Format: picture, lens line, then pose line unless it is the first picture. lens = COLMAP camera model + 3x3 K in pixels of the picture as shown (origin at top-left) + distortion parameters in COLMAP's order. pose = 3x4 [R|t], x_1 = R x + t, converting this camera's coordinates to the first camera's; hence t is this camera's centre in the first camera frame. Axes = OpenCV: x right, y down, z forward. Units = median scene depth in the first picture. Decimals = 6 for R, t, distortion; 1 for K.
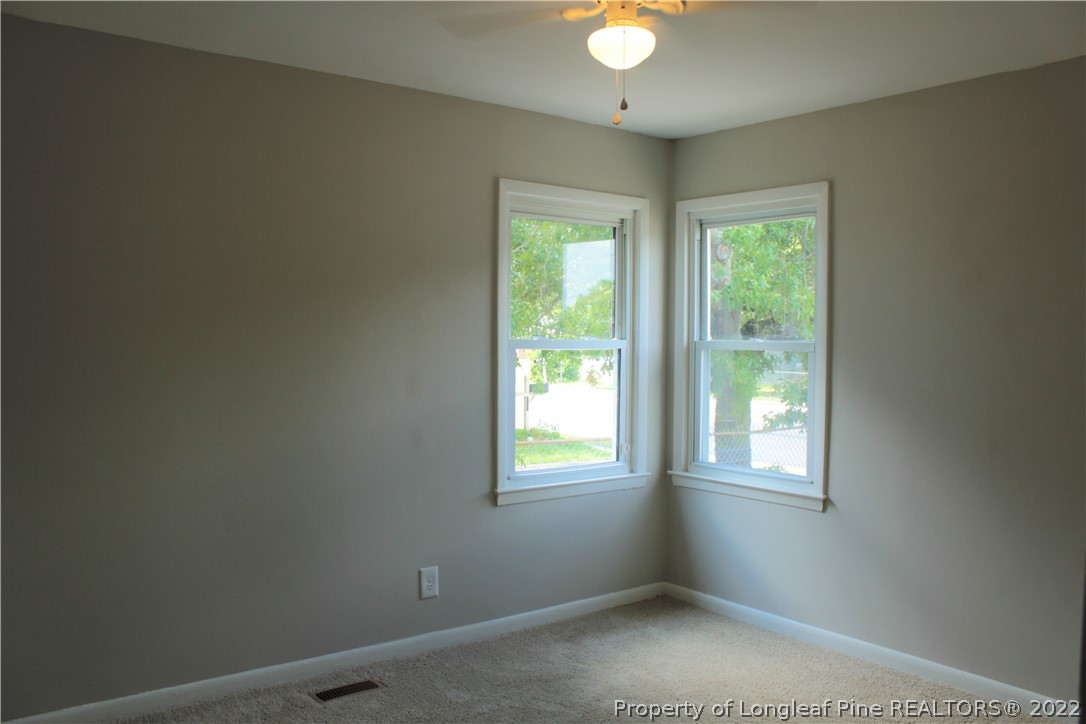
lens RADIAL K [[911.3, 0, 543.0], [0, 911.3, 362.0], [0, 0, 1]] dist [-0.152306, 0.142103]
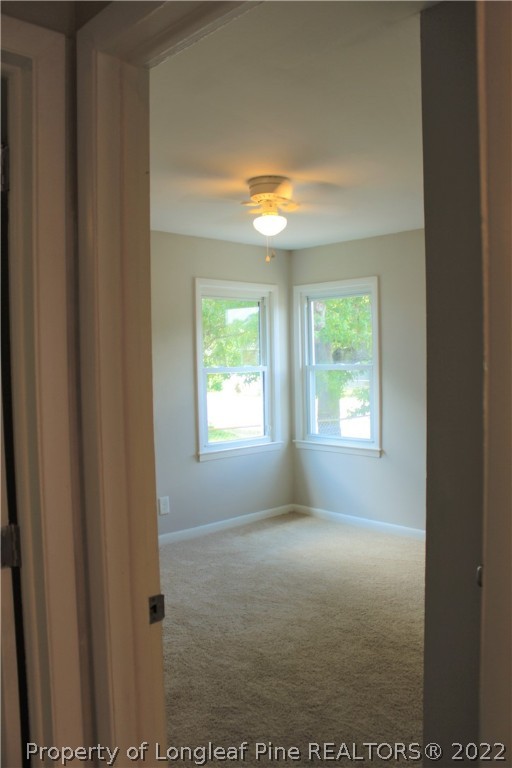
lens RADIAL K [[644.4, 0, 256.0], [0, 644.4, 384.0], [0, 0, 1]] dist [-0.152306, 0.142103]
pose [[0.994907, -0.031591, 0.095714, -0.049522], [0.030668, 0.999468, 0.011101, -0.004074], [-0.096014, -0.008109, 0.995347, -0.231669]]
